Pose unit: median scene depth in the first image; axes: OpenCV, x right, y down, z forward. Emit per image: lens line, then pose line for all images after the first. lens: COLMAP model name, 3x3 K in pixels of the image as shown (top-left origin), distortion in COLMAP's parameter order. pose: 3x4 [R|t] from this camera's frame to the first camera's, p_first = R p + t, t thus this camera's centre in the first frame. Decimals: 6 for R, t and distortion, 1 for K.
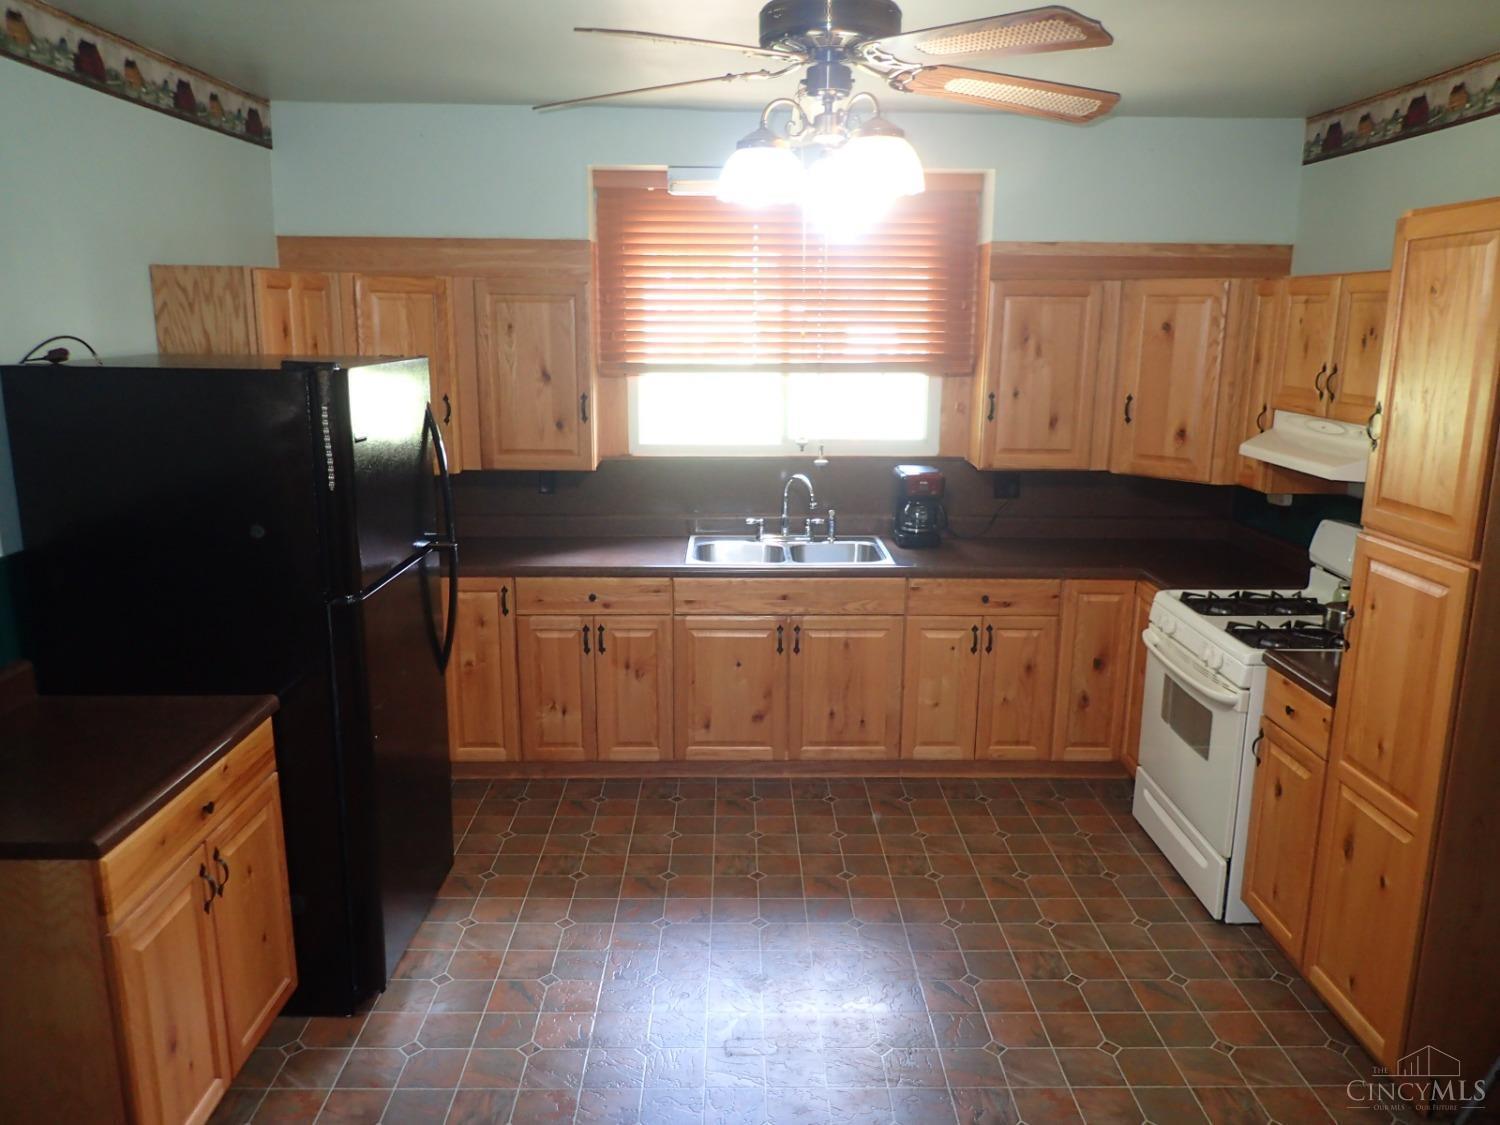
lens RADIAL K [[1117.9, 0, 750.5], [0, 1117.9, 550.9], [0, 0, 1]] dist [0.004056, -0.003001]
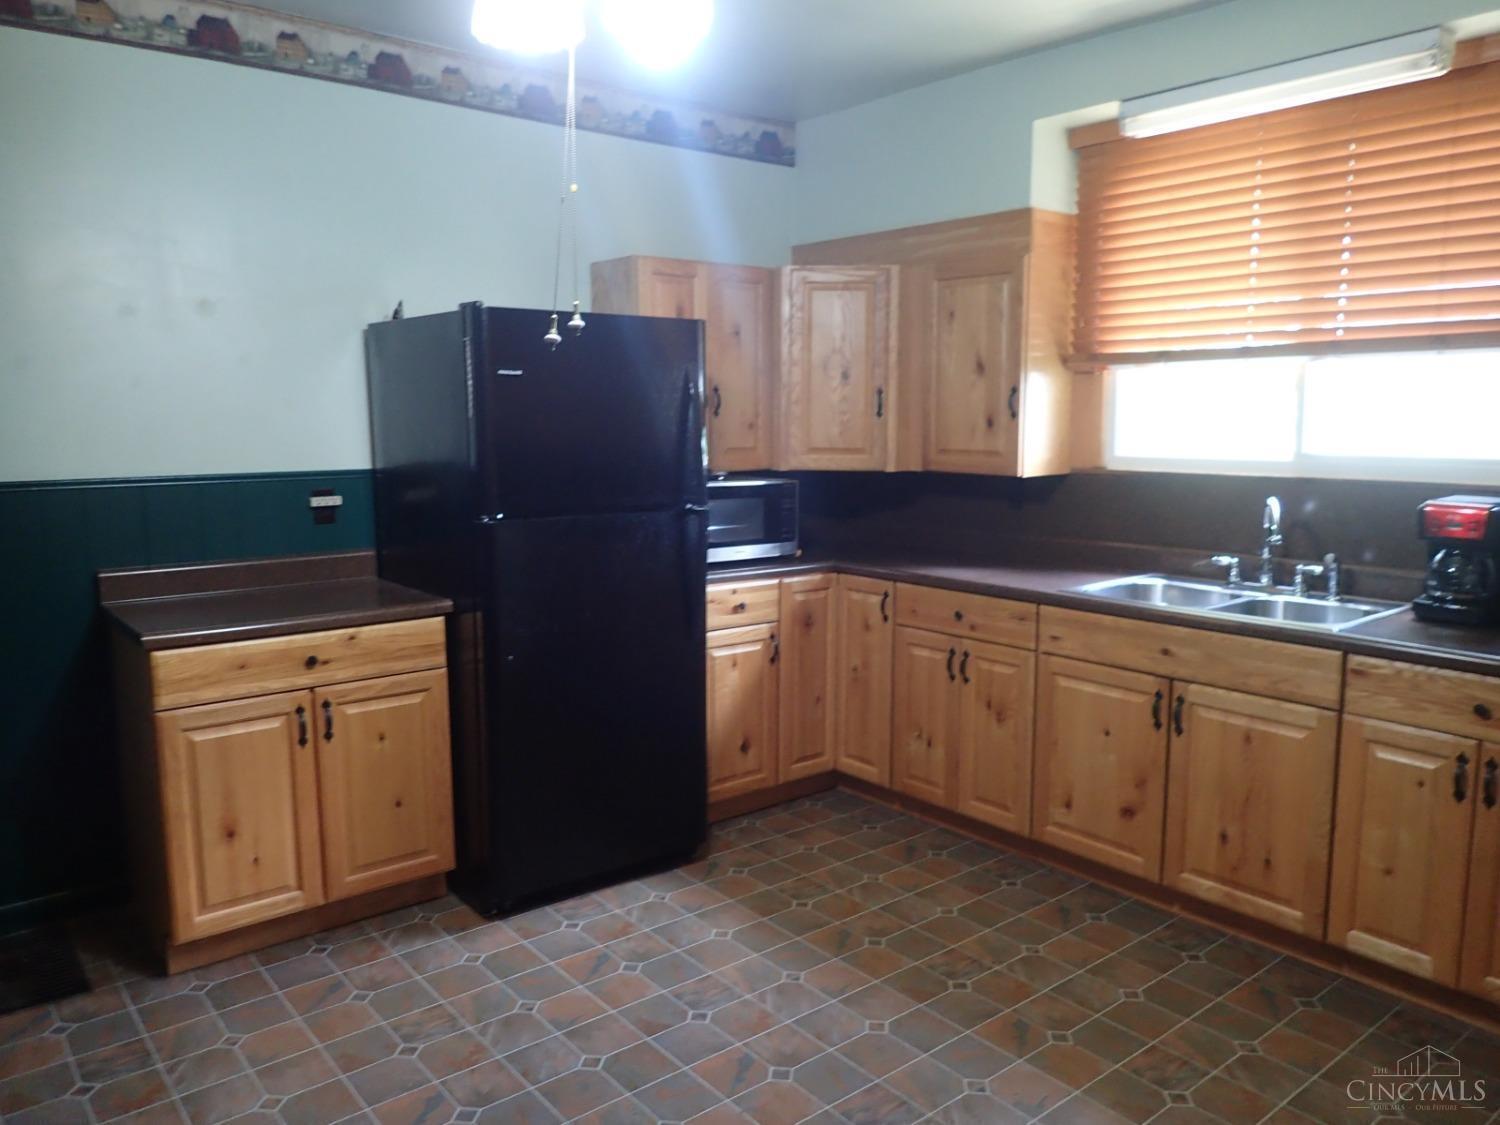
lens RADIAL K [[1081.5, 0, 750.0], [0, 1081.5, 562.5], [0, 0, 1]] dist [0.001121, -0.001531]
pose [[0.632367, 0.101173, -0.768034, 0.383057], [-0.162558, 0.986691, -0.003867, 0.030278], [0.757421, 0.127295, 0.640398, 0.337662]]
